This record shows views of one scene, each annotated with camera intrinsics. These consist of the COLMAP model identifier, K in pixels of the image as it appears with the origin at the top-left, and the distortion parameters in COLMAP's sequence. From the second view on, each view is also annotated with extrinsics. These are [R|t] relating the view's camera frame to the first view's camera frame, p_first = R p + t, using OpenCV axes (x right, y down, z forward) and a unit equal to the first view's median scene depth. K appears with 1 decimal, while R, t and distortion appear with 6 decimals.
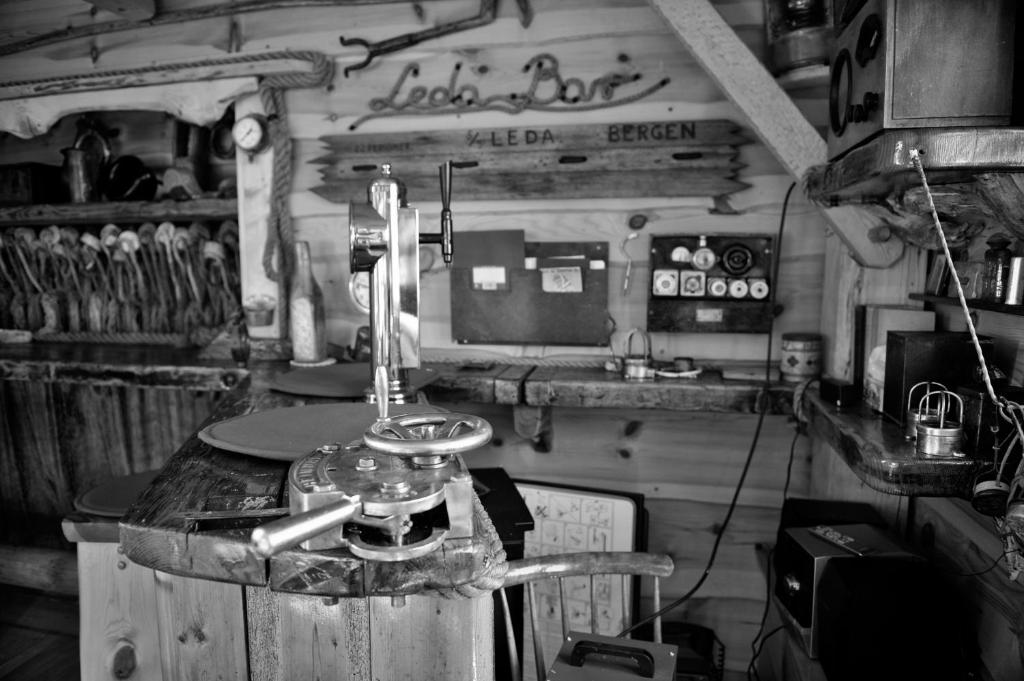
lens RADIAL K [[682.2, 0, 512.0], [0, 682.2, 340.5], [0, 0, 1]] dist [-0.059049, -0.001321]
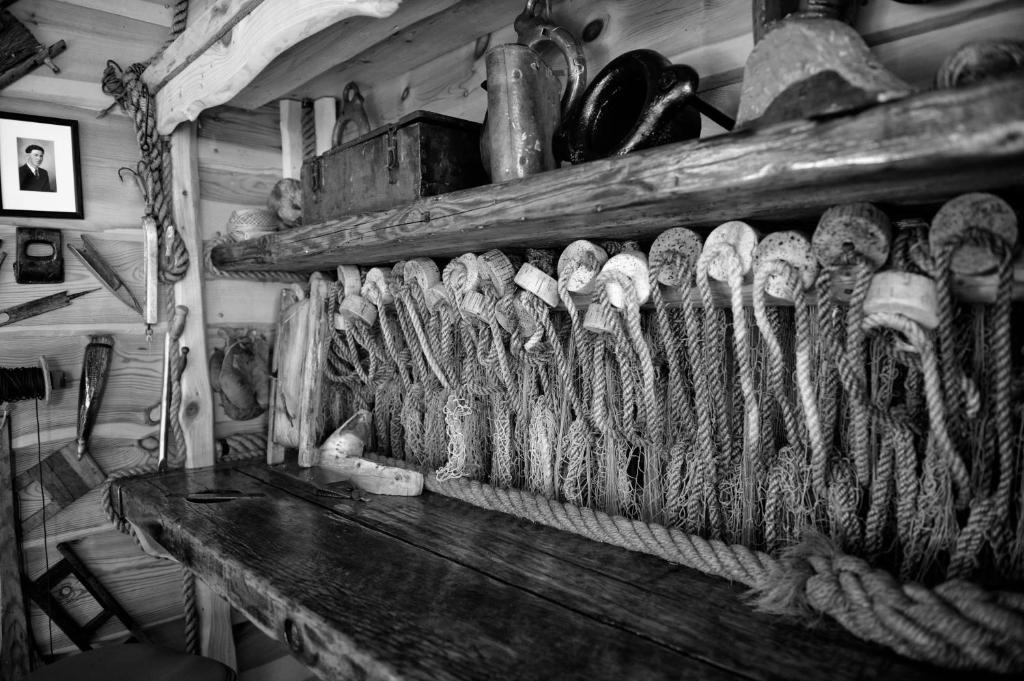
lens RADIAL K [[682.2, 0, 512.0], [0, 682.2, 340.5], [0, 0, 1]] dist [-0.059049, -0.001321]
pose [[0.816888, 0.008311, -0.576737, -0.397565], [-0.042606, 0.998034, -0.045965, -0.092775], [0.575221, 0.062121, 0.815636, 0.642179]]
